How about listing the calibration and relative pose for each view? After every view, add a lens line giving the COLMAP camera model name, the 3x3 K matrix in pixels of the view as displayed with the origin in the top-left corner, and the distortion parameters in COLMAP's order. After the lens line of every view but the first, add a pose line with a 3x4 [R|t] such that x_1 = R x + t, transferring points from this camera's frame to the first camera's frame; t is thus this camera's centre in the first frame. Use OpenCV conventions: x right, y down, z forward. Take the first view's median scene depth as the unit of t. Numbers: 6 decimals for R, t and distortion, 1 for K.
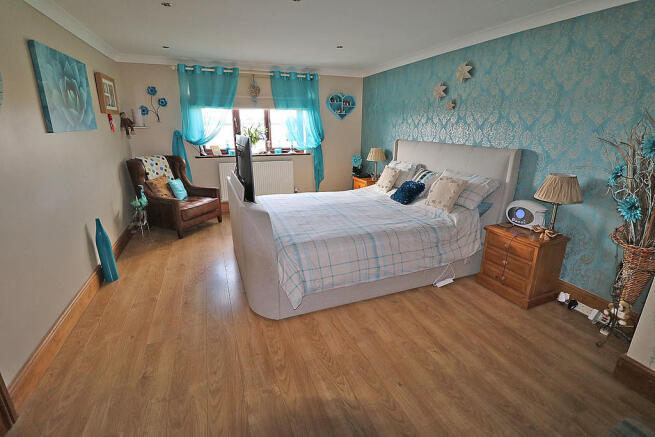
lens RADIAL K [[290.2, 0, 327.5], [0, 290.2, 218.5], [0, 0, 1]] dist [-0.025303, -0.000186]
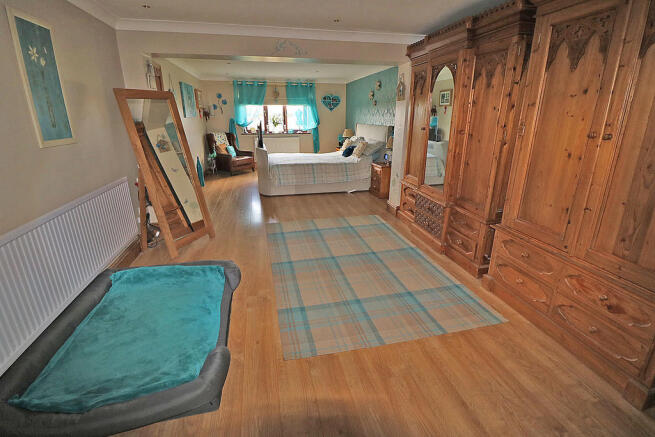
lens RADIAL K [[290.2, 0, 327.5], [0, 290.2, 218.5], [0, 0, 1]] dist [-0.025303, -0.000186]
pose [[0.988896, 0.046827, -0.141038, 0.323798], [-0.042699, 0.998570, 0.032158, 0.218339], [0.142342, -0.025779, 0.989482, -0.659051]]
